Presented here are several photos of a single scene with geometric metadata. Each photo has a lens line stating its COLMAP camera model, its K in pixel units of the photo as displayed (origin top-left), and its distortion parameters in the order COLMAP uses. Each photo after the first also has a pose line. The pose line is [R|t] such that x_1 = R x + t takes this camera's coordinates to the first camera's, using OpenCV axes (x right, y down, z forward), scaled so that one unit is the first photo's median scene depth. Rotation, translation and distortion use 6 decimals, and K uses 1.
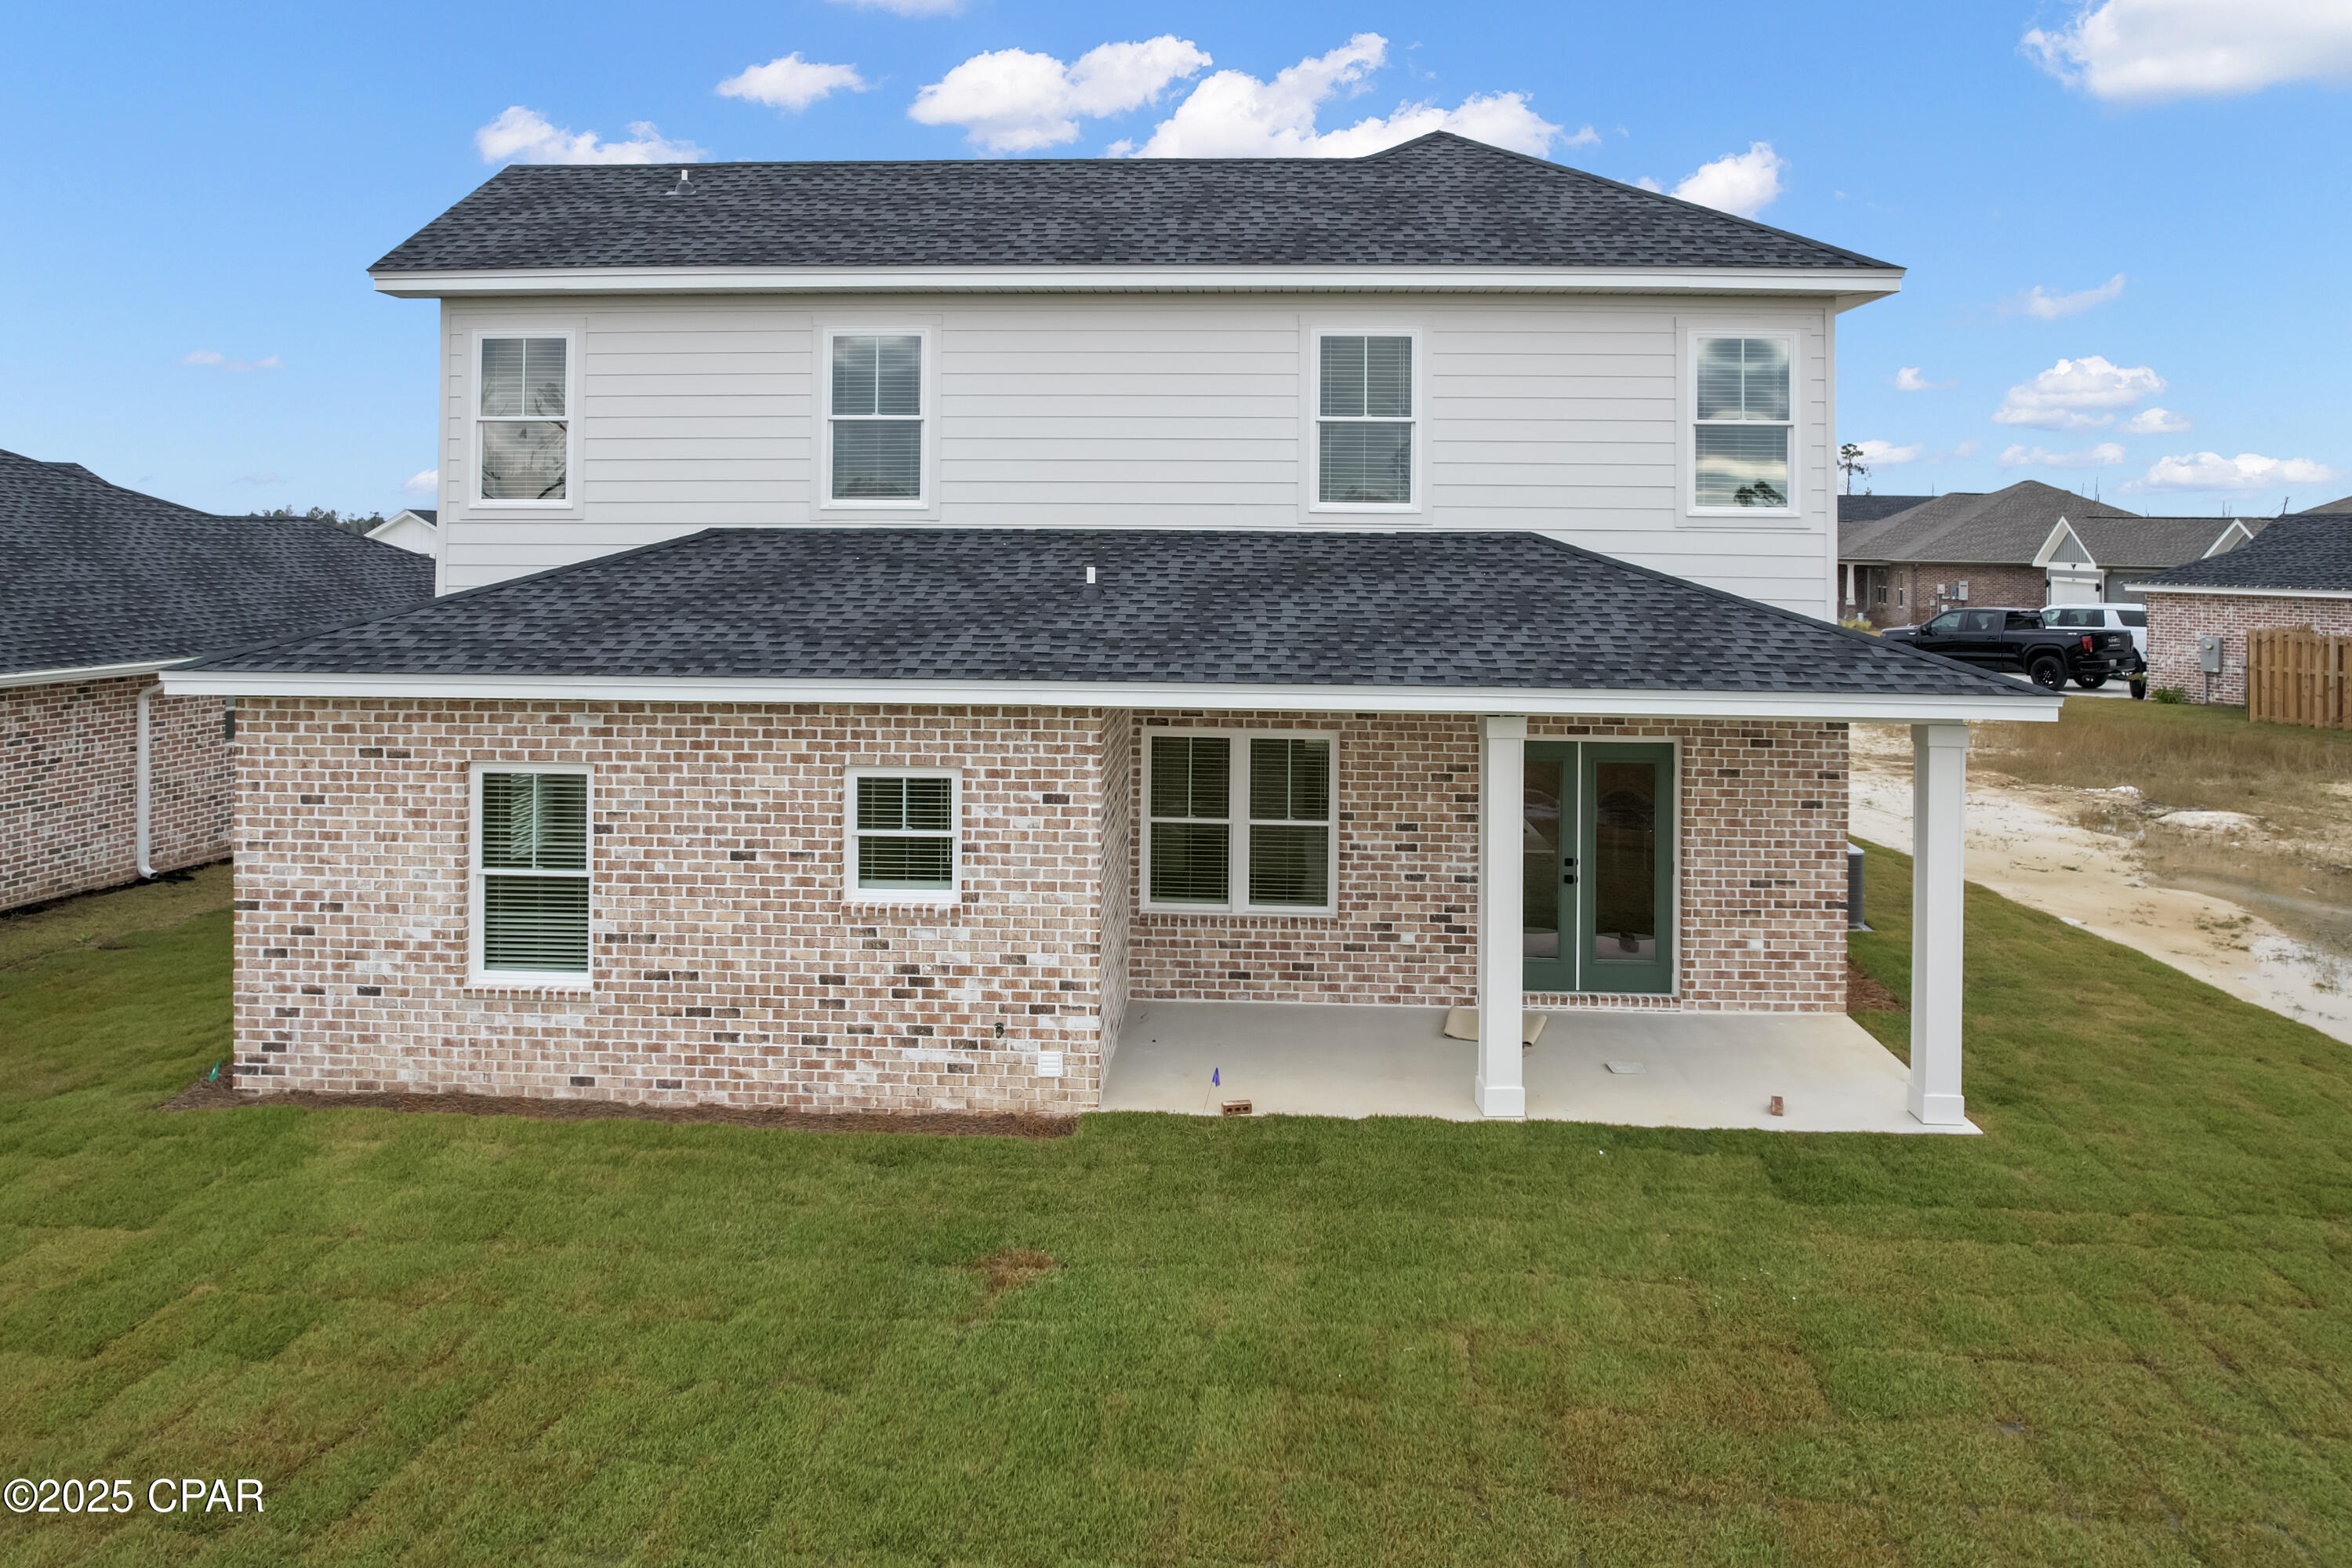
lens RADIAL K [[1675.3, 0, 1190.2], [0, 1675.3, 578.5], [0, 0, 1]] dist [-0.013980, 0.001981]
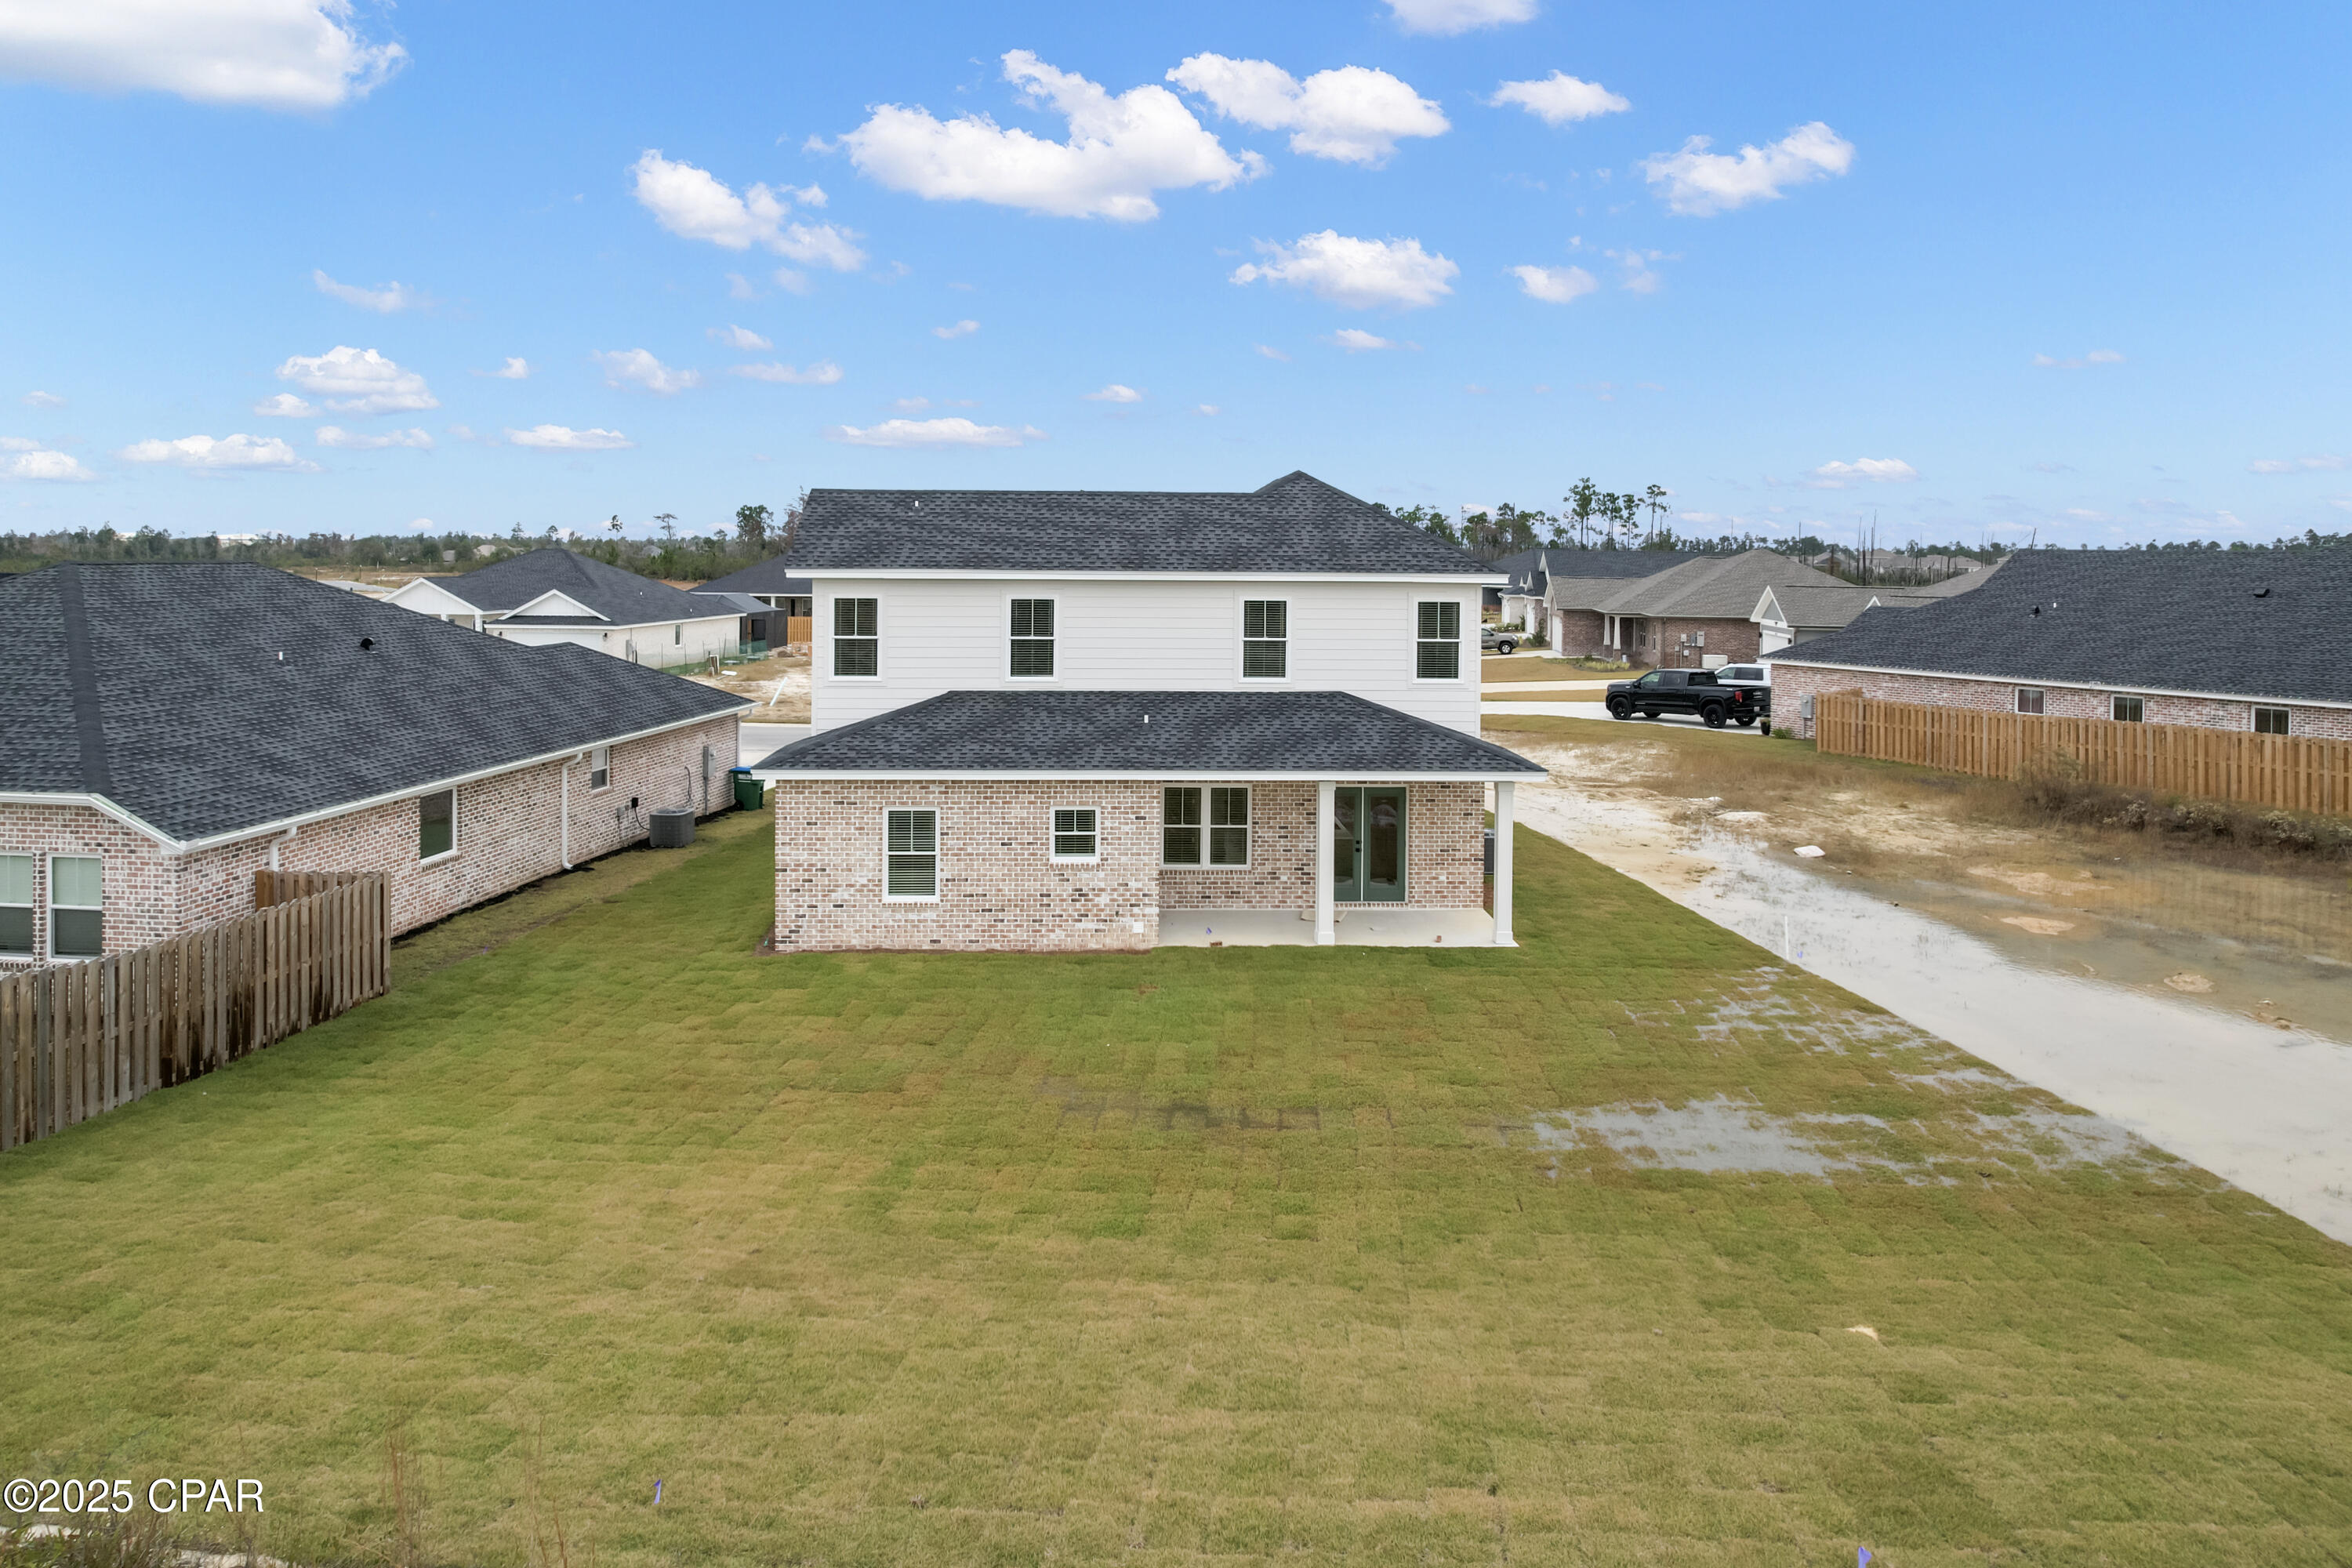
lens RADIAL K [[1568.8, 0, 1176.0], [0, 1568.8, 784.0], [0, 0, 1]] dist [-0.010669, -0.000850]
pose [[0.997025, -0.015004, 0.075608, -0.182728], [0.006183, 0.993279, 0.115578, -0.160750], [-0.076834, -0.114767, 0.990417, -1.118056]]
